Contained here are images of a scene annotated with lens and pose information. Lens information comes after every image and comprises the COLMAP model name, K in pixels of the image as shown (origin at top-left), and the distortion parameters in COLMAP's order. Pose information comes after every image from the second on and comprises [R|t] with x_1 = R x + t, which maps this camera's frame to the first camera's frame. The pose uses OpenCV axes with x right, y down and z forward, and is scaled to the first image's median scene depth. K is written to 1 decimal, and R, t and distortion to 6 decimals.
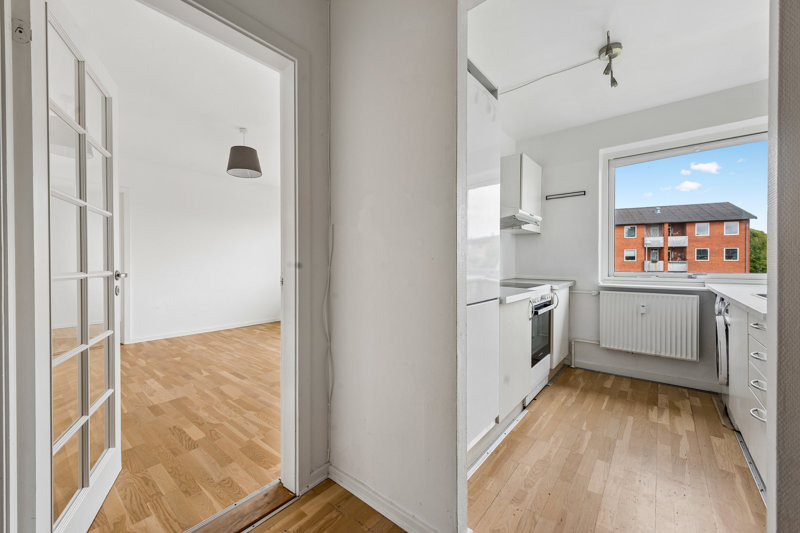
lens RADIAL K [[312.6, 0, 401.9], [0, 312.6, 265.2], [0, 0, 1]] dist [0.018440, -0.006627]
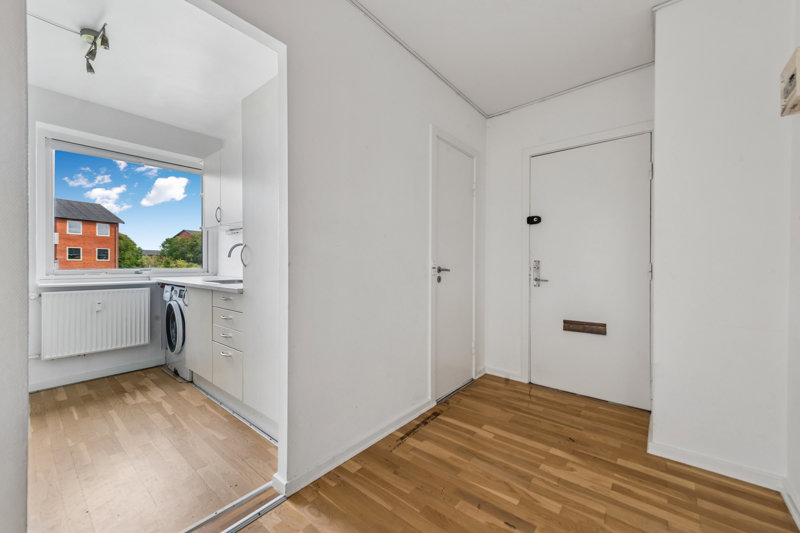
lens RADIAL K [[312.6, 0, 401.9], [0, 312.6, 265.2], [0, 0, 1]] dist [0.018440, -0.006627]
pose [[0.000733, -0.003596, 0.999993, -0.213242], [0.002639, 0.999990, 0.003594, 0.008983], [-0.999996, 0.002636, 0.000742, 0.049183]]
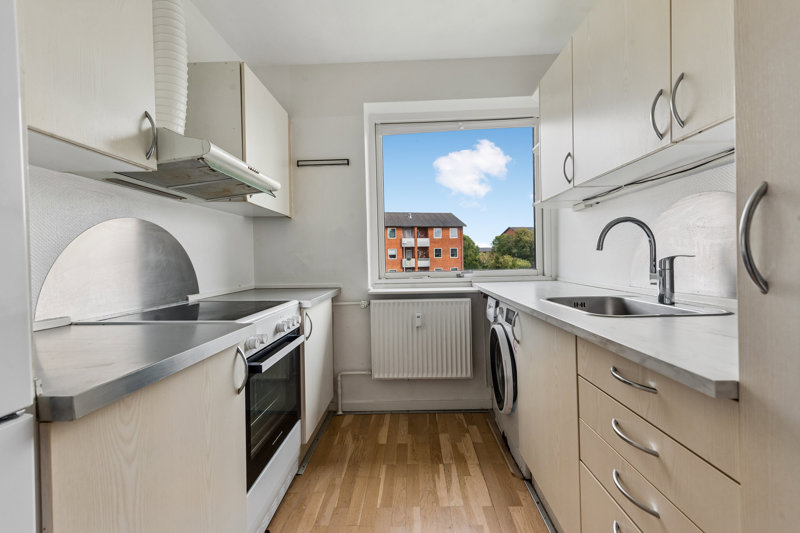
lens RADIAL K [[337.2, 0, 400.0], [0, 337.2, 266.5], [0, 0, 1]] dist [0.021255, 0.000040]
pose [[0.795667, -0.028050, 0.605085, 0.229253], [0.026245, 0.999586, 0.011826, -0.002795], [-0.605166, 0.006471, 0.796073, 0.360765]]
